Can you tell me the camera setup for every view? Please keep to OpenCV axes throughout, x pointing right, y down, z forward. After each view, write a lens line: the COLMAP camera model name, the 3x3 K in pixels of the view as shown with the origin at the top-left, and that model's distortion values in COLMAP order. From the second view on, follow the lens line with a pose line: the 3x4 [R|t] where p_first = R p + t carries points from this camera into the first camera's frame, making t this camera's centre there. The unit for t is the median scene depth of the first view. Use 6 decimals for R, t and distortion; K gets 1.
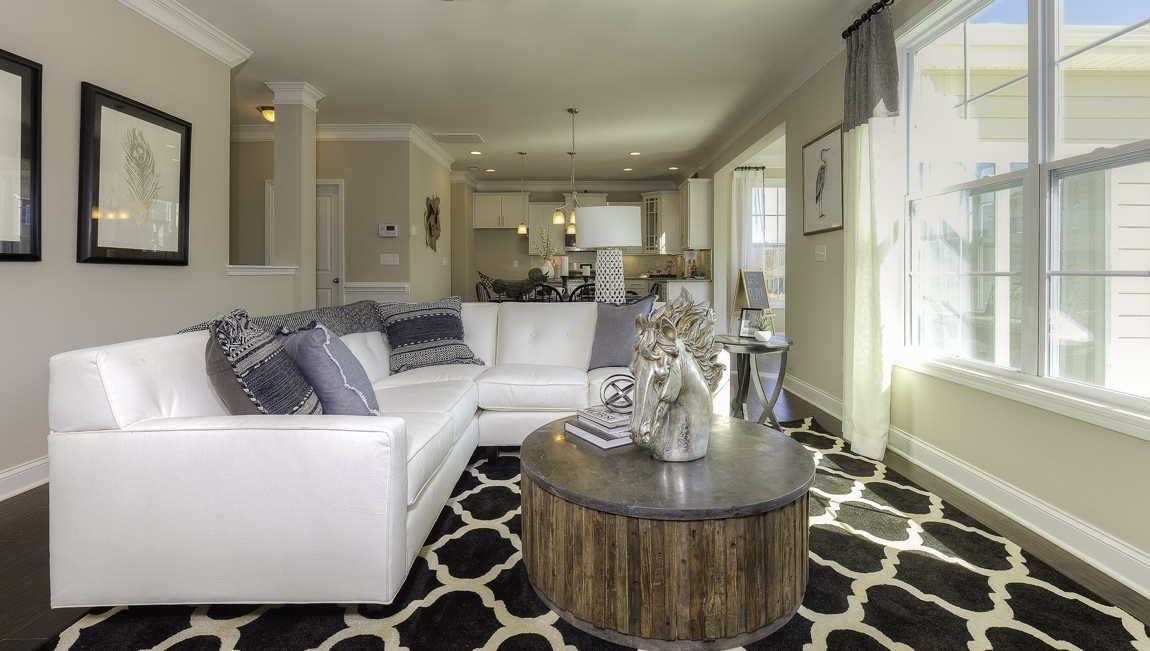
lens RADIAL K [[511.4, 0, 594.7], [0, 511.4, 271.6], [0, 0, 1]] dist [-0.000189, -0.000193]
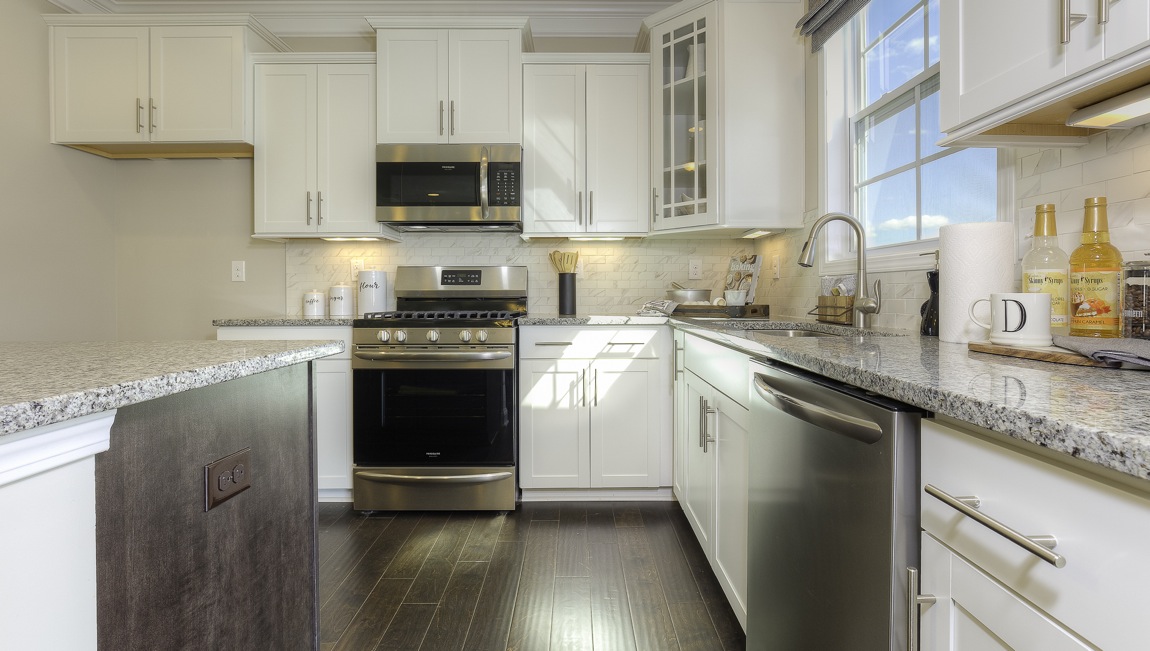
lens RADIAL K [[514.3, 0, 584.2], [0, 514.3, 297.6], [0, 0, 1]] dist [-0.015835, 0.000052]
pose [[0.999998, -0.000989, -0.001953, 0.100173], [0.000997, 0.999991, 0.004080, 0.000726], [0.001949, -0.004082, 0.999990, 1.233877]]
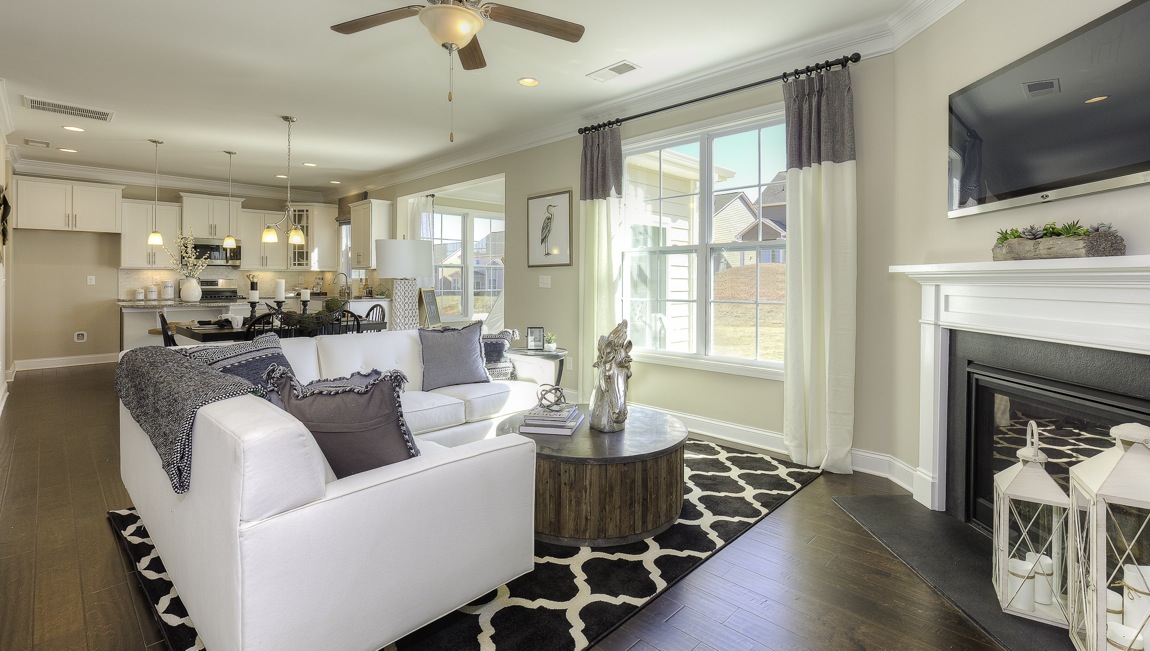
lens RADIAL K [[520.7, 0, 572.6], [0, 520.7, 278.8], [0, 0, 1]] dist [-0.001684, -0.000031]
pose [[0.714033, 0.004541, 0.700097, -0.328758], [-0.002506, 0.999989, -0.003930, -0.028085], [-0.700107, 0.001052, 0.714037, -0.013956]]
